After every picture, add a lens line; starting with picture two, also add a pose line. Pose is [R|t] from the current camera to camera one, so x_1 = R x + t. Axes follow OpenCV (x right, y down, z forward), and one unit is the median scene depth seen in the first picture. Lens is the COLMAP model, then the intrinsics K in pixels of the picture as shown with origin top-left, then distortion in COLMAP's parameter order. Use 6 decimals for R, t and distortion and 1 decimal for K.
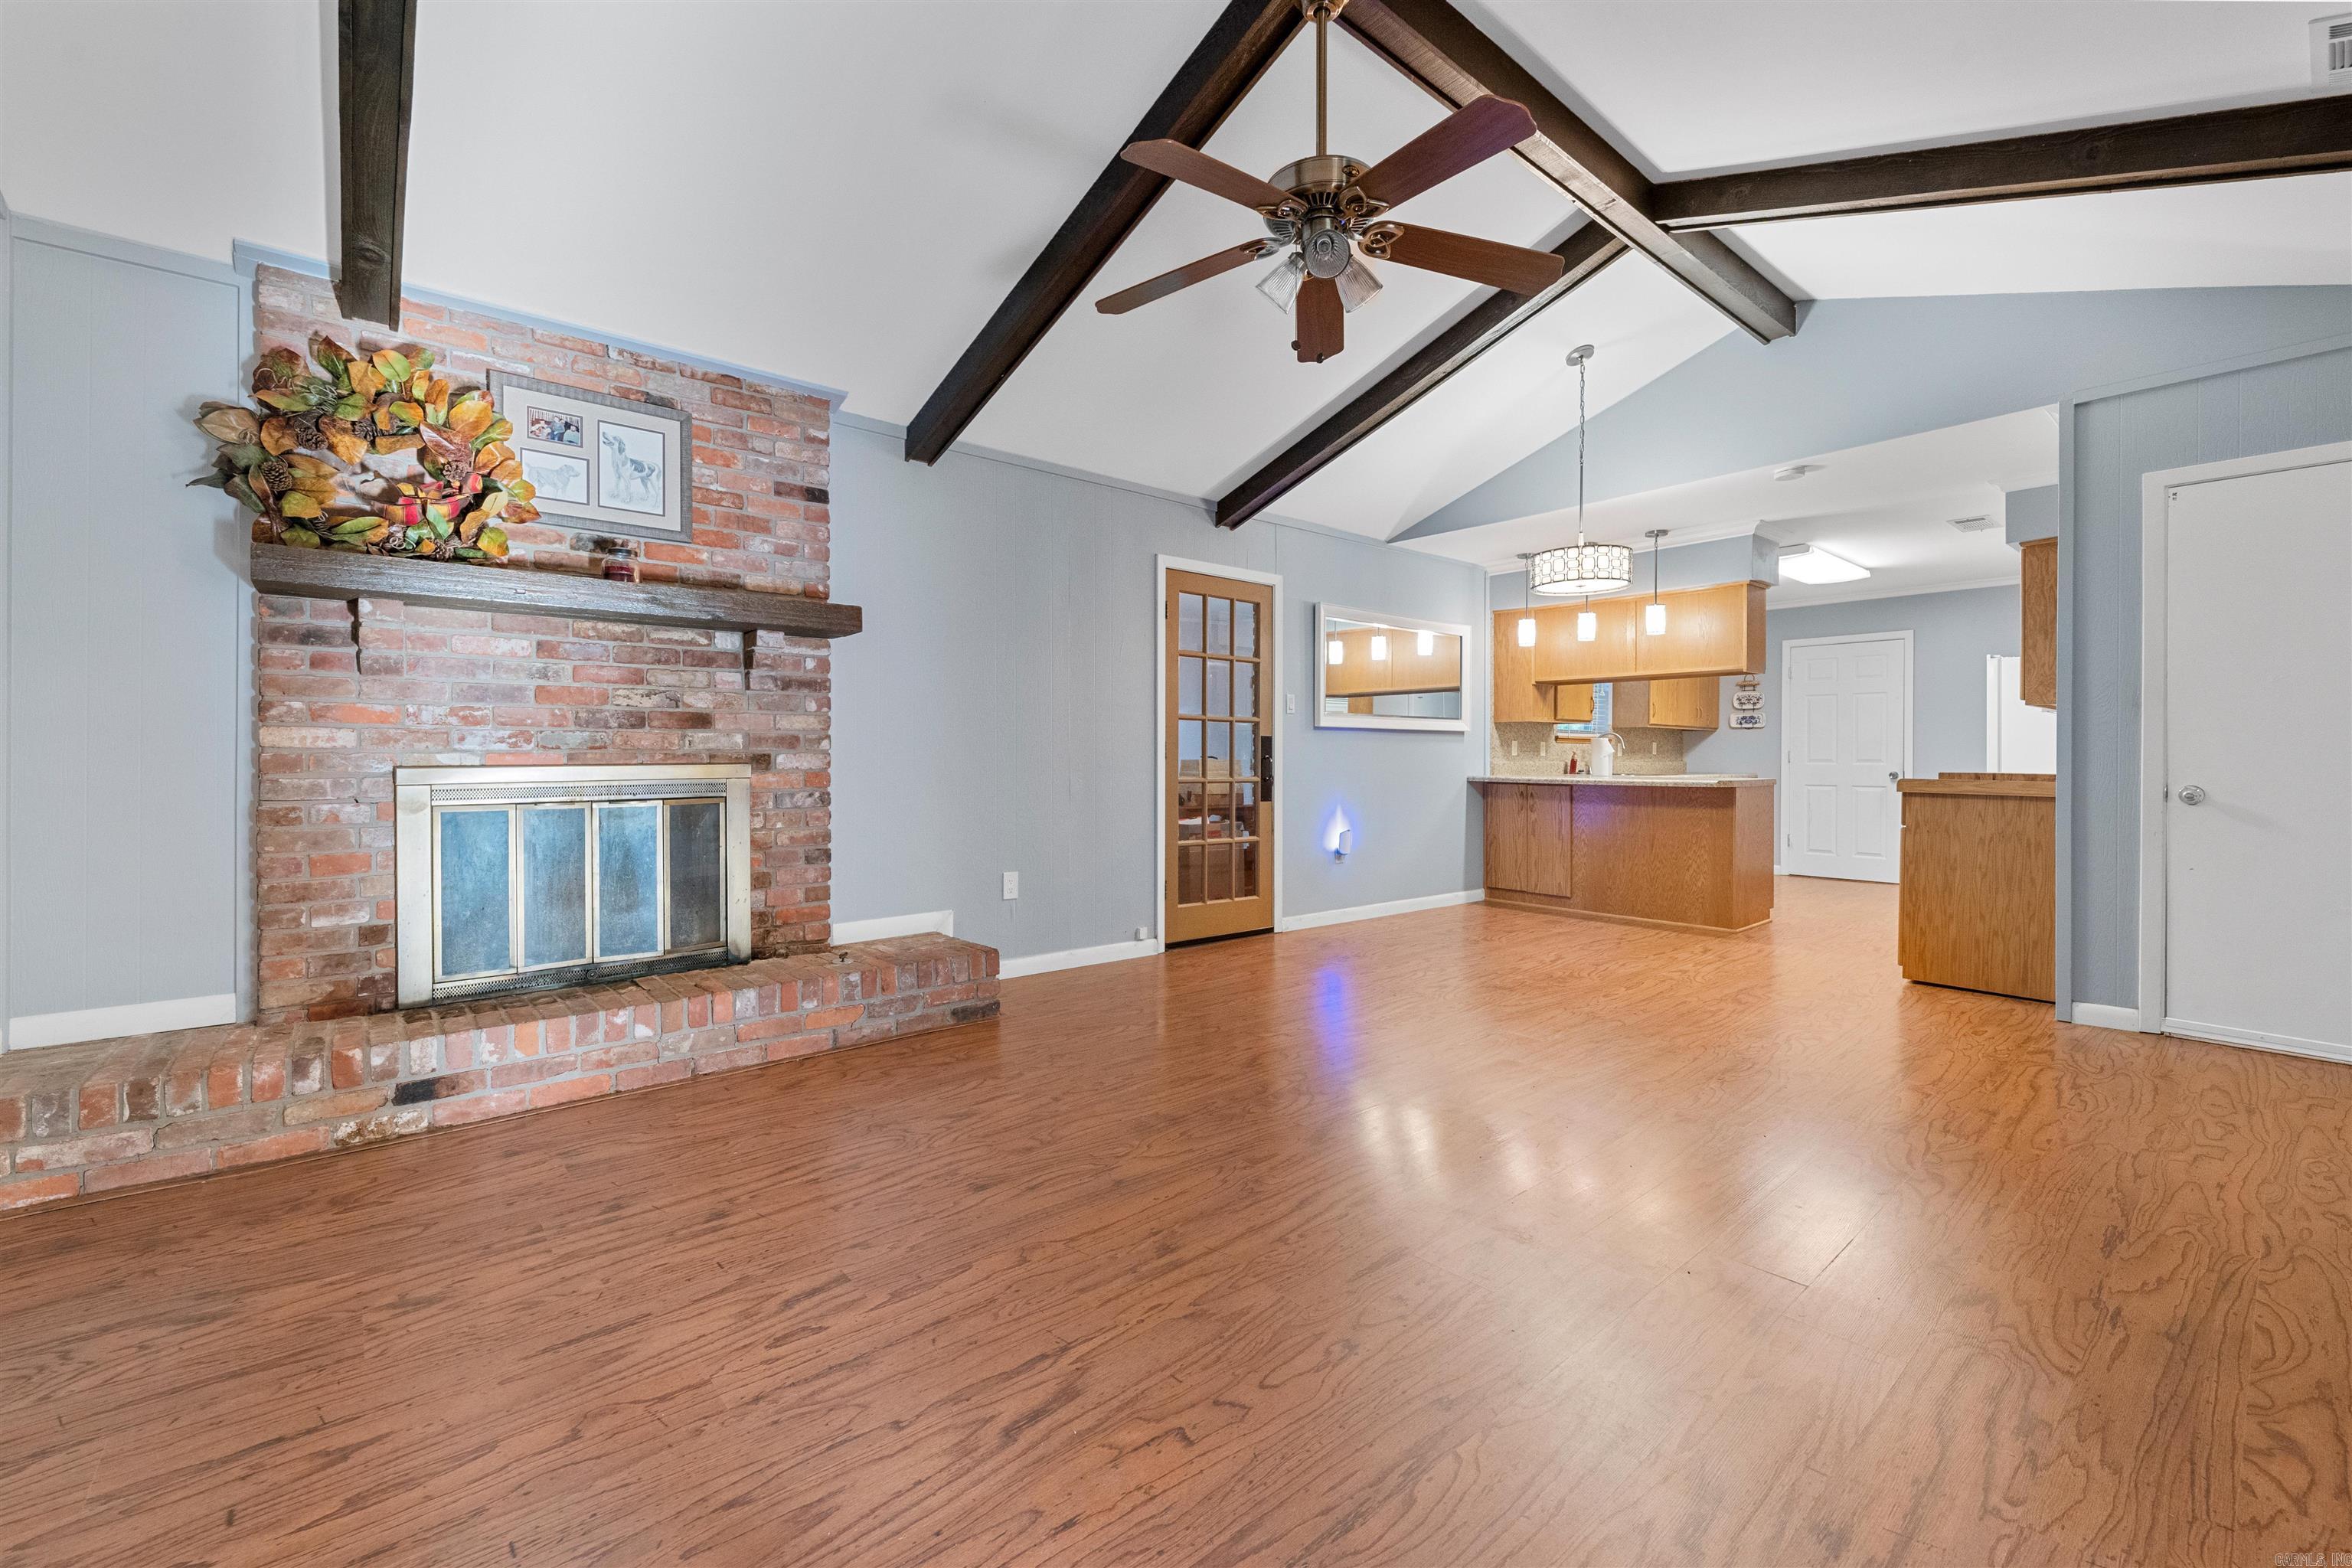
lens RADIAL K [[962.2, 0, 1174.3], [0, 962.2, 773.3], [0, 0, 1]] dist [0.004013, -0.001384]
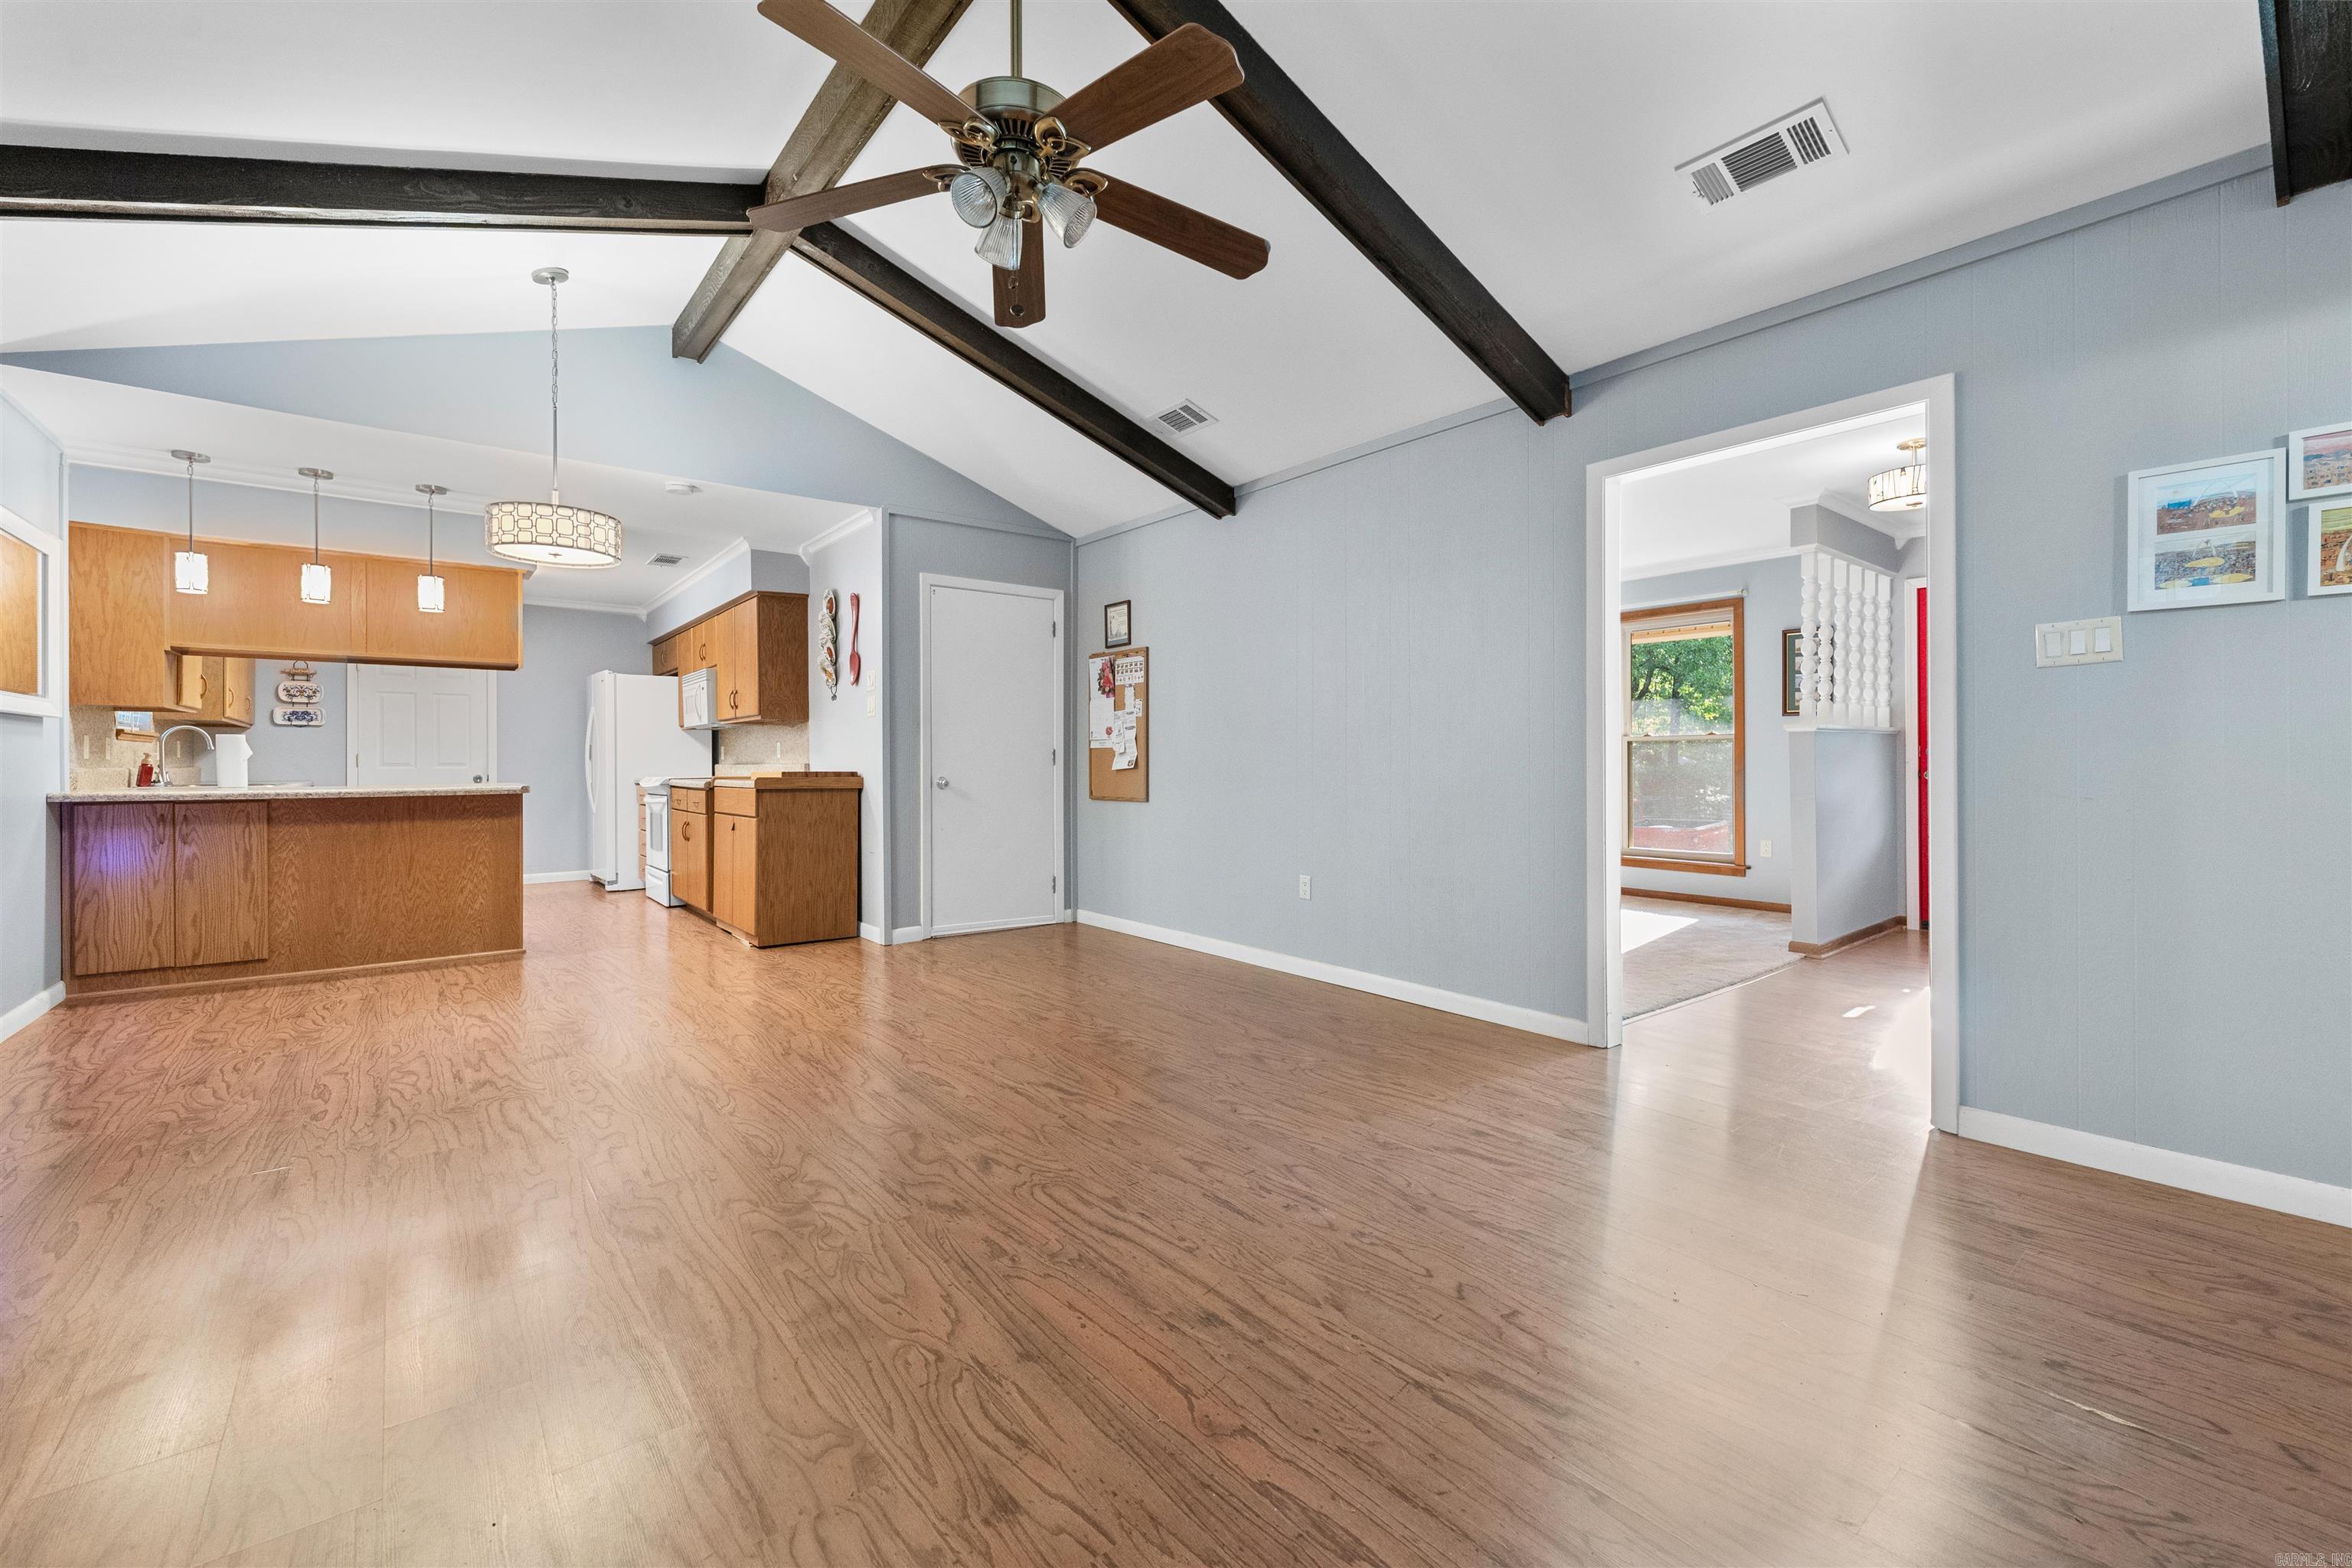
lens RADIAL K [[962.2, 0, 1165.9], [0, 962.2, 761.7], [0, 0, 1]] dist [0.004013, -0.001384]
pose [[0.028793, -0.002366, 0.999583, -0.501177], [0.019831, 0.999802, 0.001796, -0.007415], [-0.999389, 0.019771, 0.028834, 0.572345]]
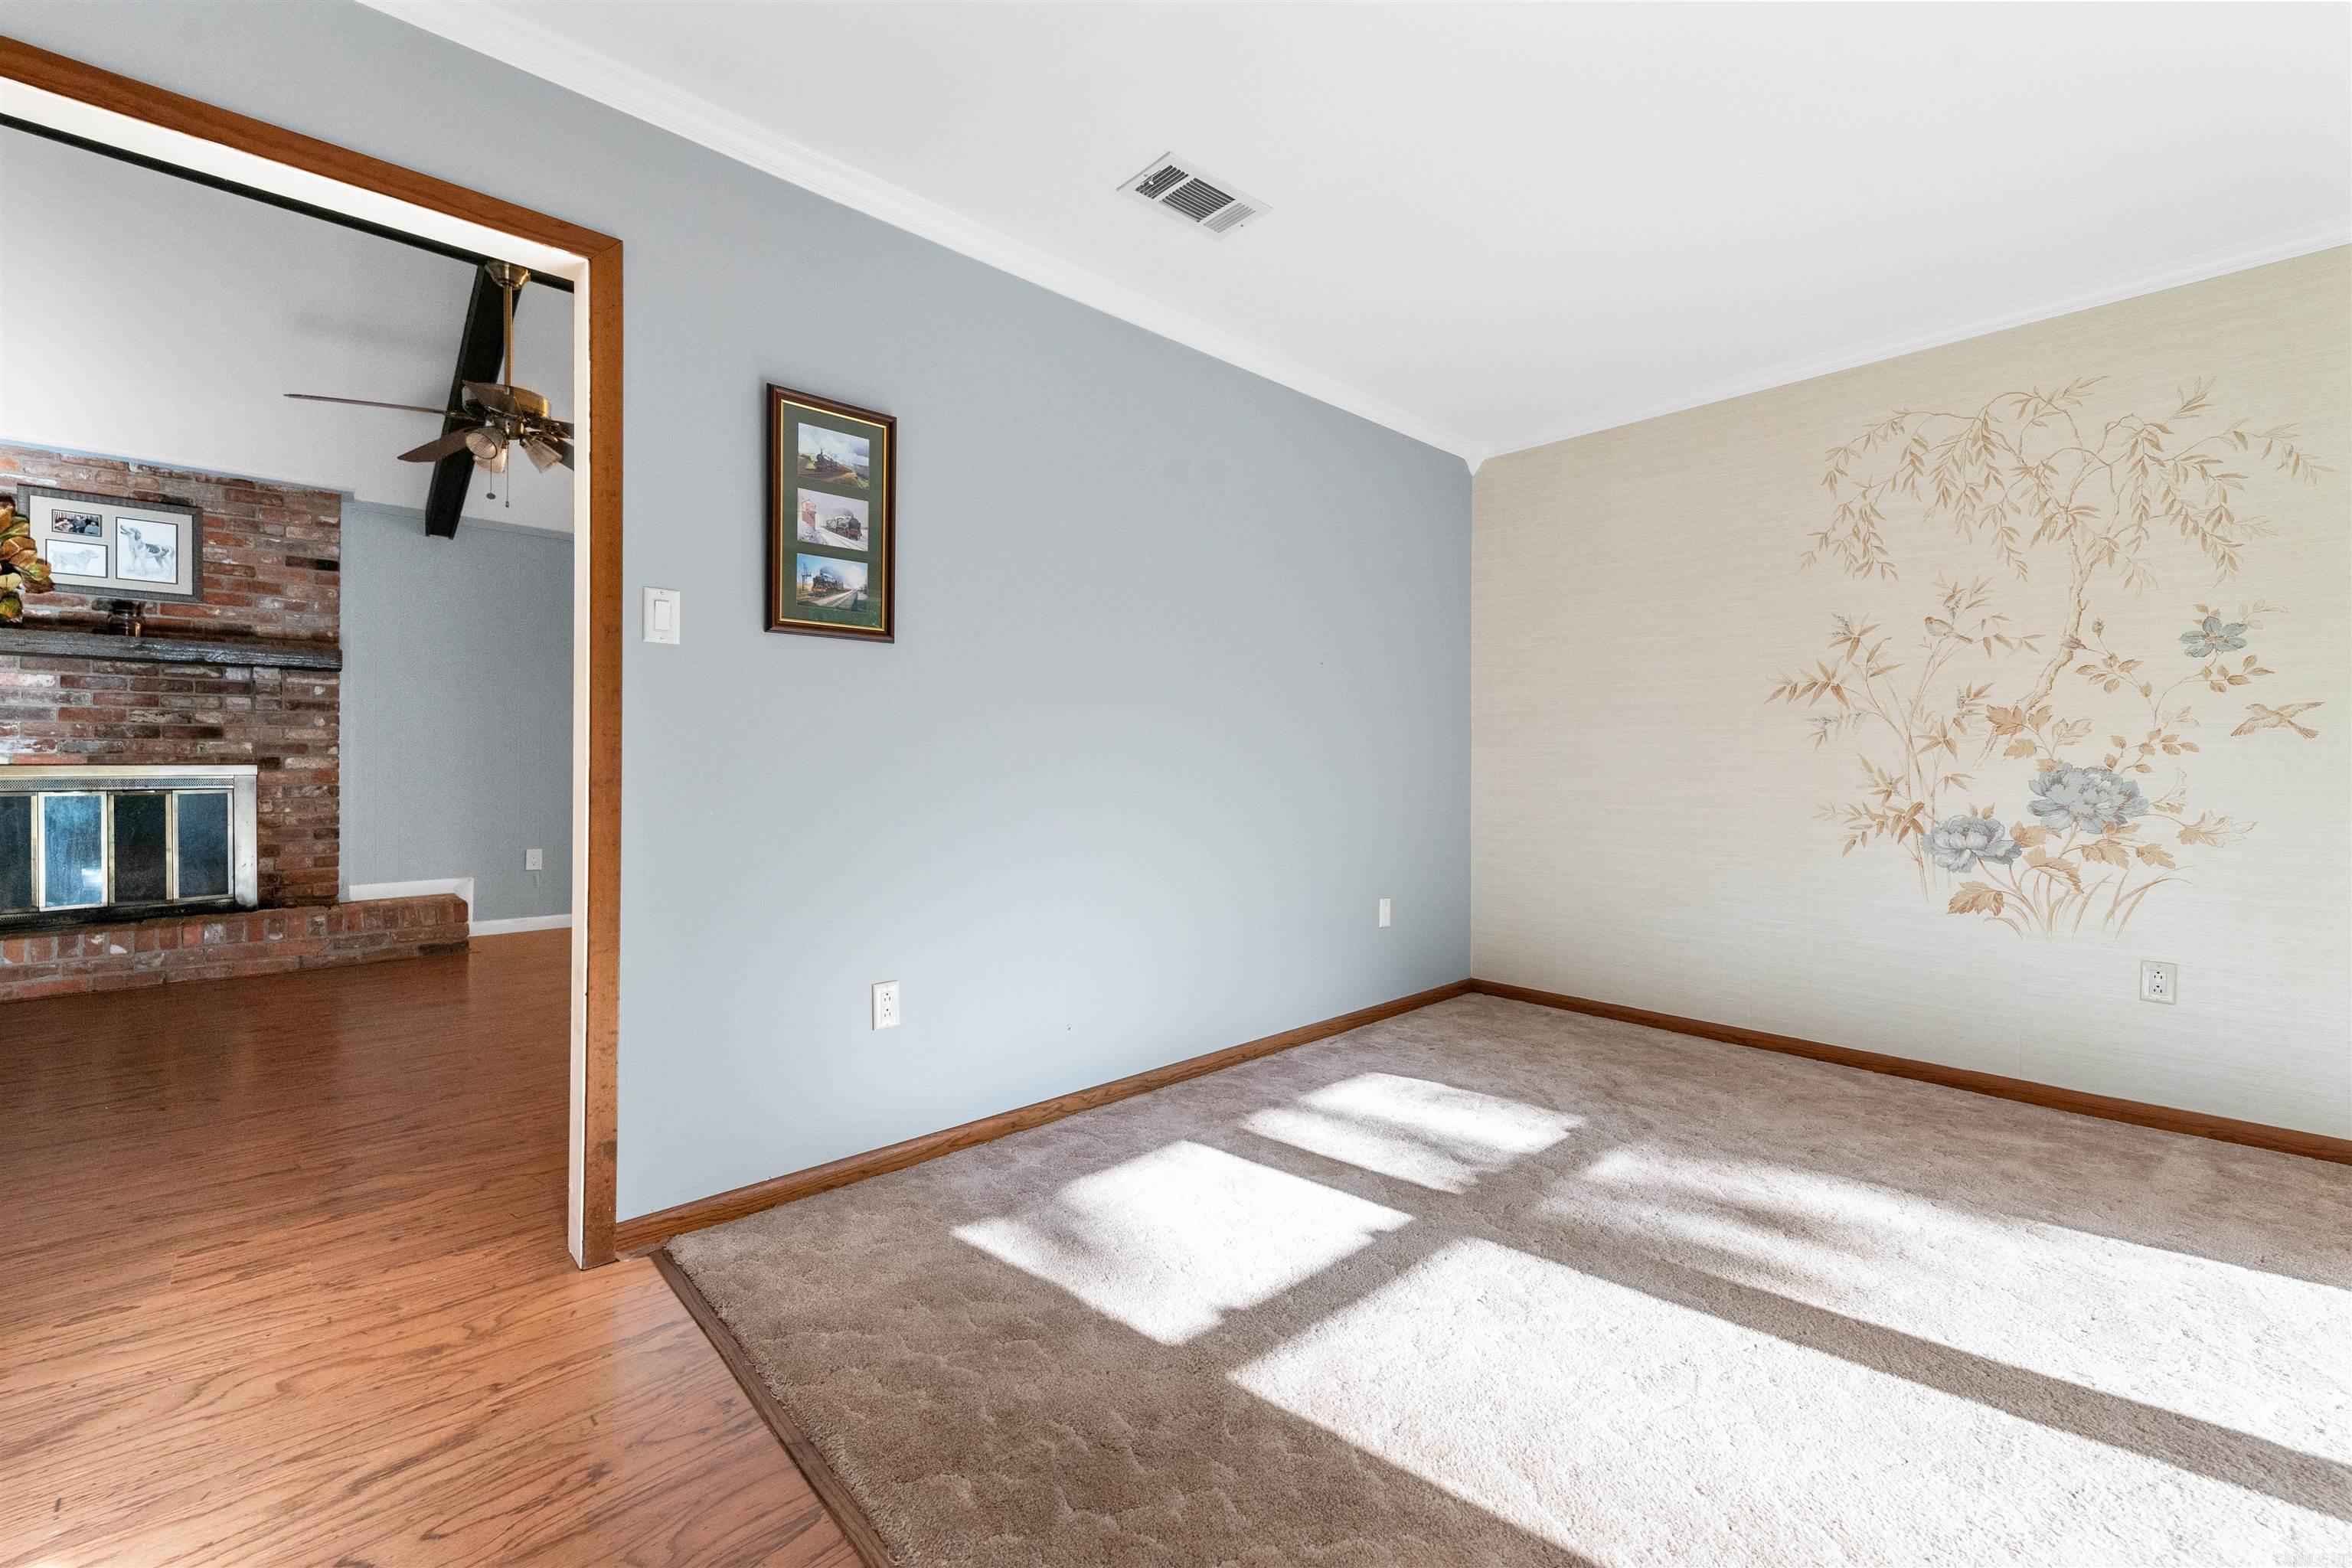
lens RADIAL K [[962.2, 0, 1169.5], [0, 962.2, 778.1], [0, 0, 1]] dist [0.004013, -0.001384]
pose [[0.999211, 0.000903, 0.039701, 0.807554], [-0.000705, 0.999987, -0.004978, 0.015730], [-0.039705, 0.004946, 0.999199, -0.420315]]
